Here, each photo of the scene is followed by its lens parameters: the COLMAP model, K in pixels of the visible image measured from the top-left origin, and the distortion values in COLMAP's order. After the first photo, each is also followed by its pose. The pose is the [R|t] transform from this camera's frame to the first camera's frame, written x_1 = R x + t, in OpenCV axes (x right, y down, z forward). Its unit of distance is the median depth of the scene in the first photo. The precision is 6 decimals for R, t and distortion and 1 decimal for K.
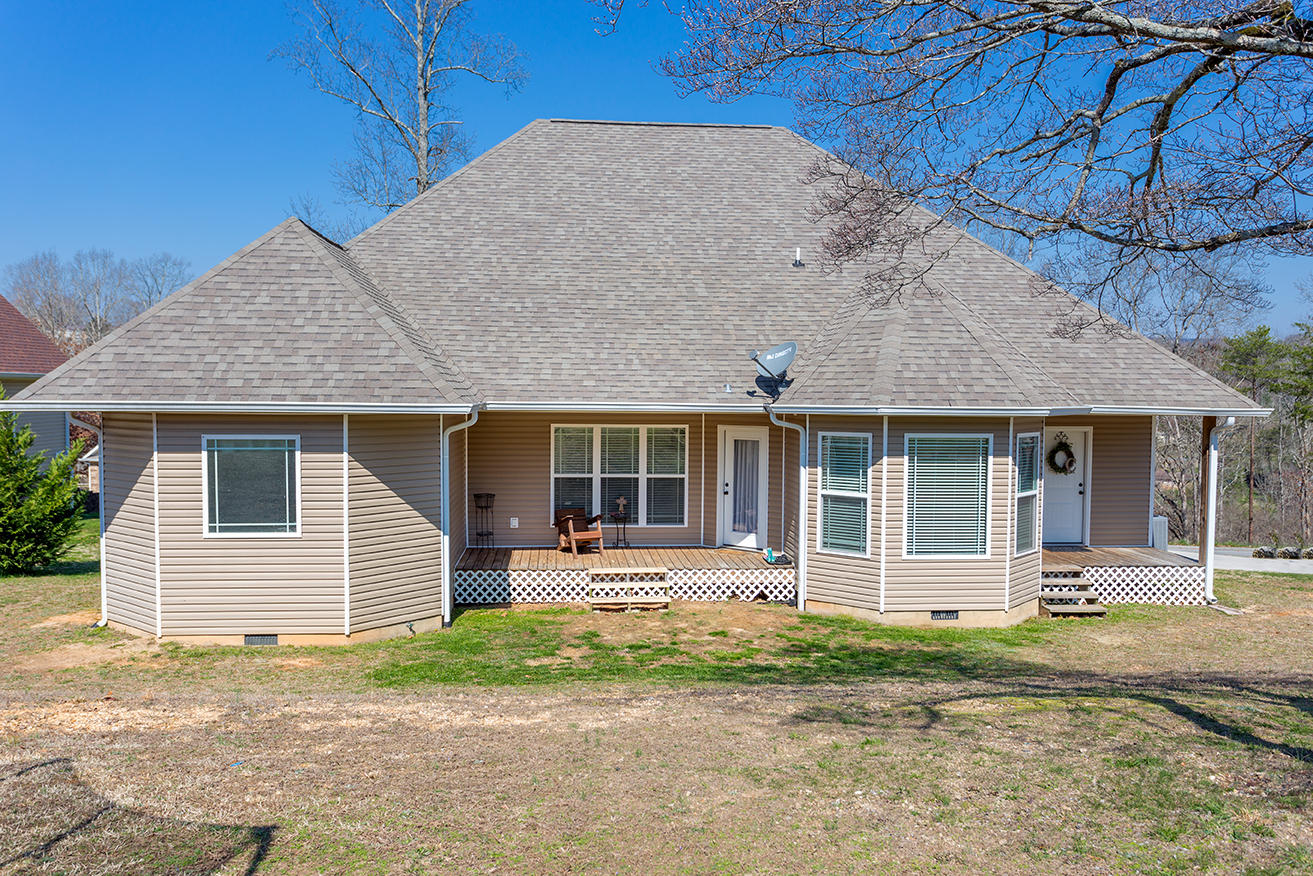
lens RADIAL K [[1103.1, 0, 658.1], [0, 1103.1, 439.4], [0, 0, 1]] dist [0.001588, 0.000023]
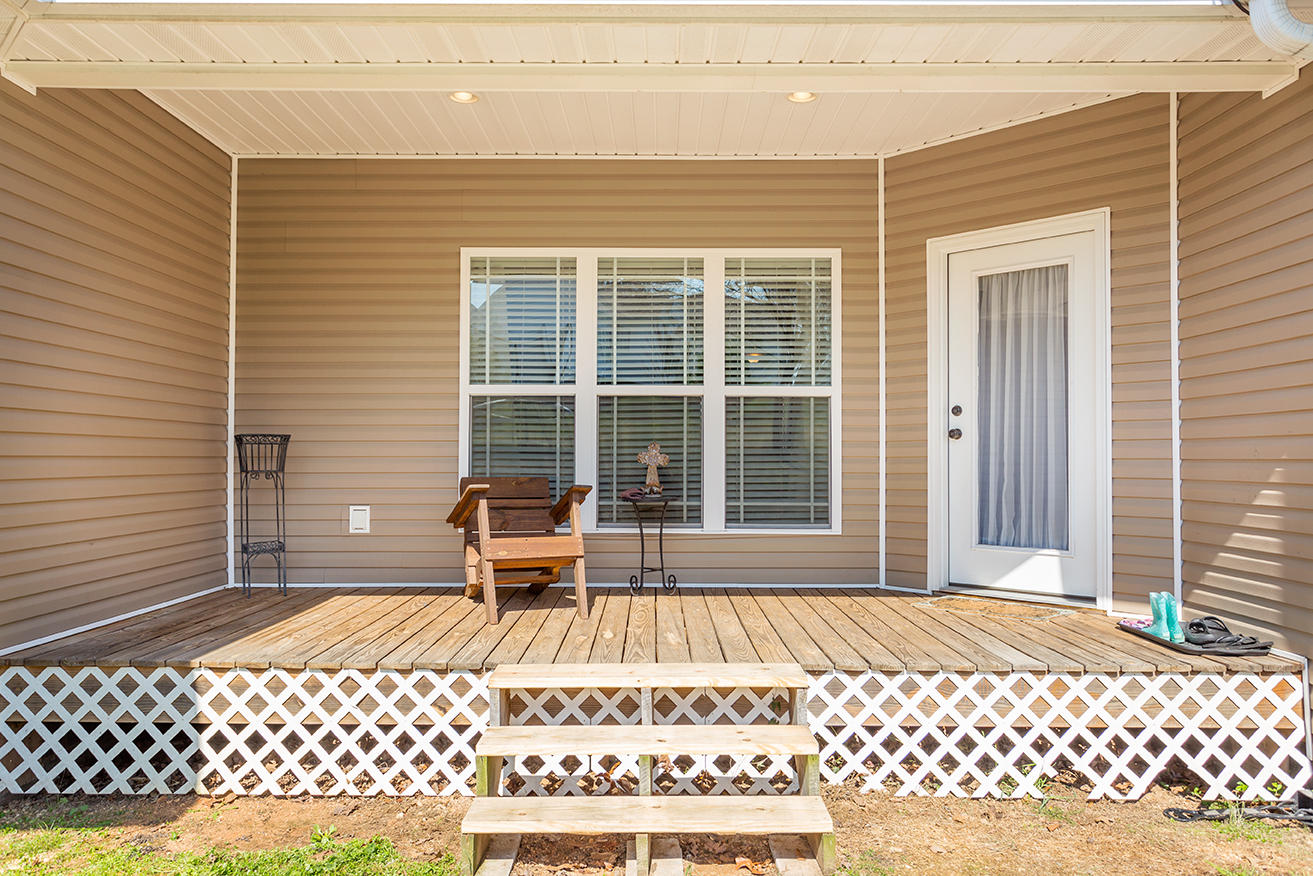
lens RADIAL K [[976.7, 0, 656.2], [0, 976.7, 436.1], [0, 0, 1]] dist [-0.005540, 0.001049]
pose [[0.996164, -0.006388, -0.087272, -0.005569], [-0.000012, 0.997322, -0.073141, 0.079128], [0.087506, 0.072861, 0.993496, 0.760860]]
